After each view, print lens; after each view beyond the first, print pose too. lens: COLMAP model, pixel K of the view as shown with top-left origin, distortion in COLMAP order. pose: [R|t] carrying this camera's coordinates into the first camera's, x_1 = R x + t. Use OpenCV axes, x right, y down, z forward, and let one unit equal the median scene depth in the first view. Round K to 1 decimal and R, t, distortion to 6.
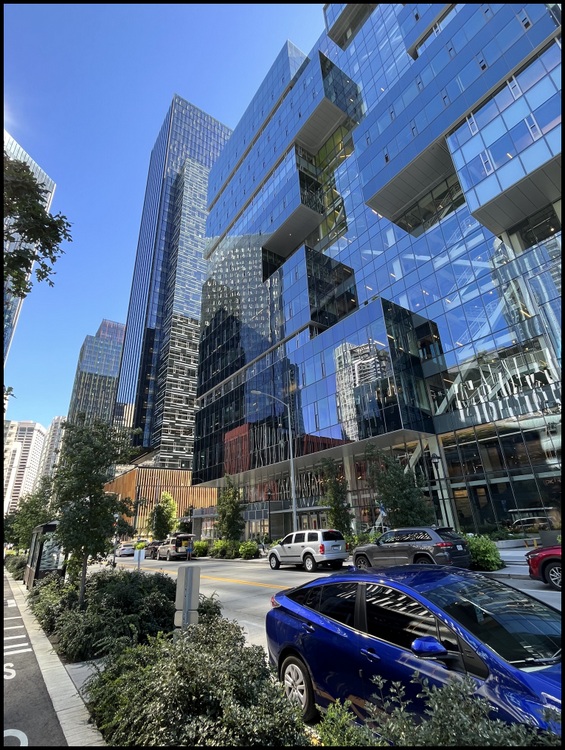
lens RADIAL K [[368.0, 0, 282.5], [0, 368.0, 375.0], [0, 0, 1]] dist [-0.000297, 0.000285]
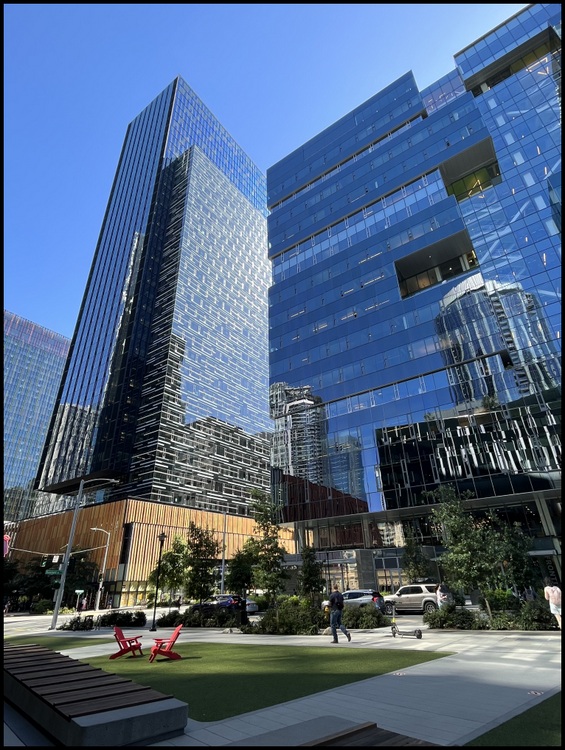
lens RADIAL K [[403.0, 0, 282.5], [0, 403.0, 375.0], [0, 0, 1]] dist [0.021878, 0.000012]
pose [[0.960489, 0.127976, 0.247151, -0.292819], [-0.100702, 0.987646, -0.120059, 0.060688], [-0.259462, 0.090427, 0.961510, 0.082167]]
